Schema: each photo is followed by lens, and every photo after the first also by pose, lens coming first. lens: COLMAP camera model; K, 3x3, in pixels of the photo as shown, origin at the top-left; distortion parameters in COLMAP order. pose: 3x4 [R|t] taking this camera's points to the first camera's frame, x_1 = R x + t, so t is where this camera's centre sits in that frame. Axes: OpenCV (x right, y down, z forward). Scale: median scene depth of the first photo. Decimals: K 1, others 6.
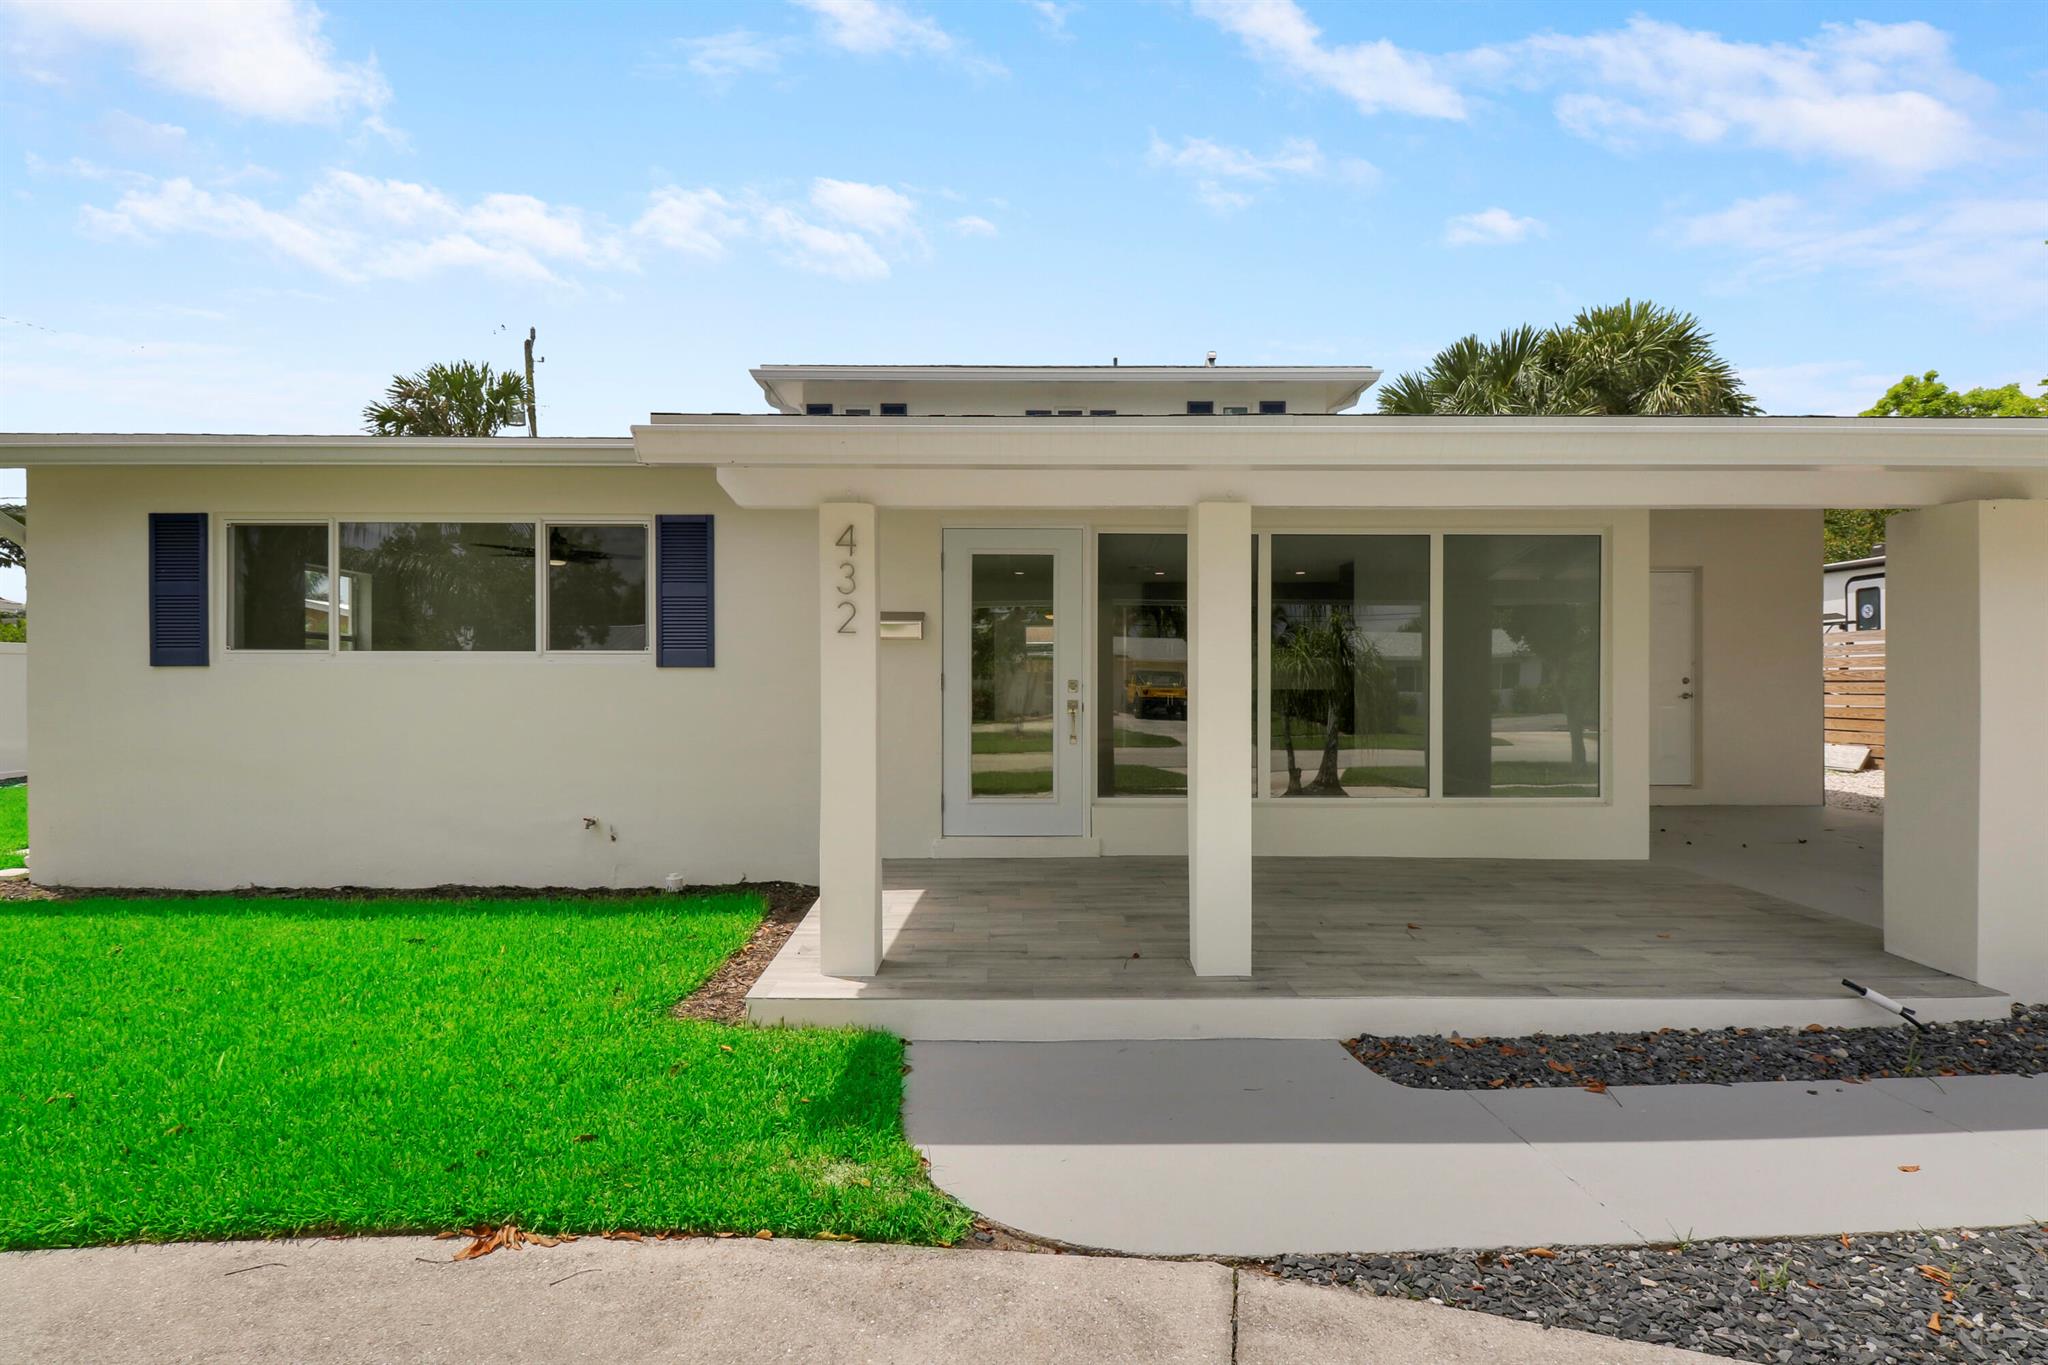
lens RADIAL K [[1003.3, 0, 1019.8], [0, 1003.3, 836.3], [0, 0, 1]] dist [0.002633, 0.000695]
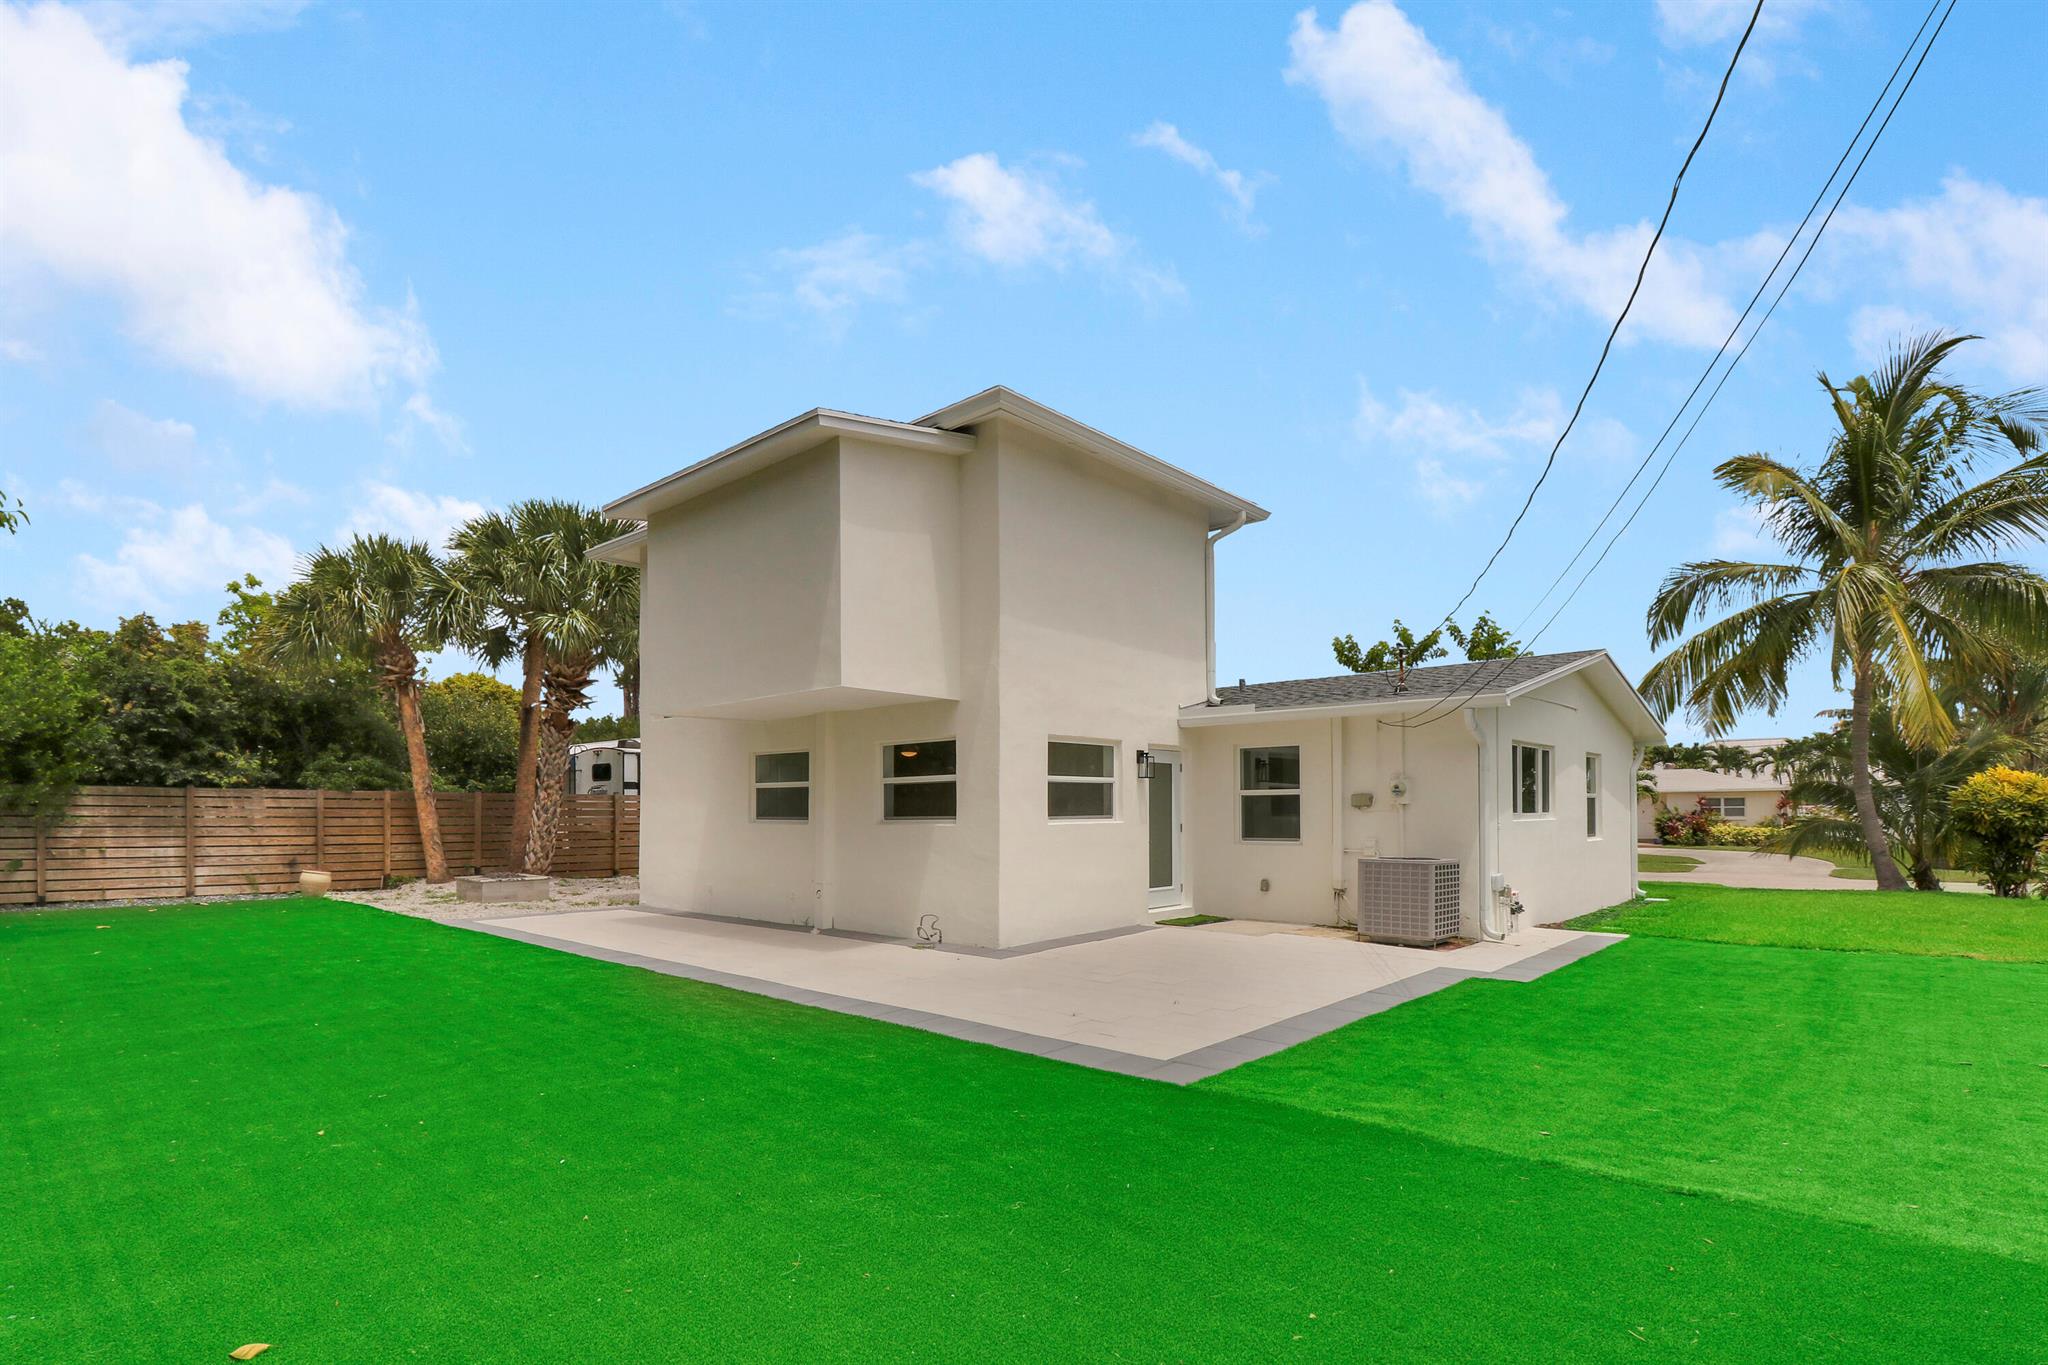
lens RADIAL K [[1003.3, 0, 1019.8], [0, 1003.3, 836.3], [0, 0, 1]] dist [0.002633, 0.000695]
pose [[0.984866, -0.123983, -0.121104, -0.104366], [0.039697, 0.841548, -0.538722, 0.038859], [0.168707, 0.525761, 0.833734, 0.565146]]
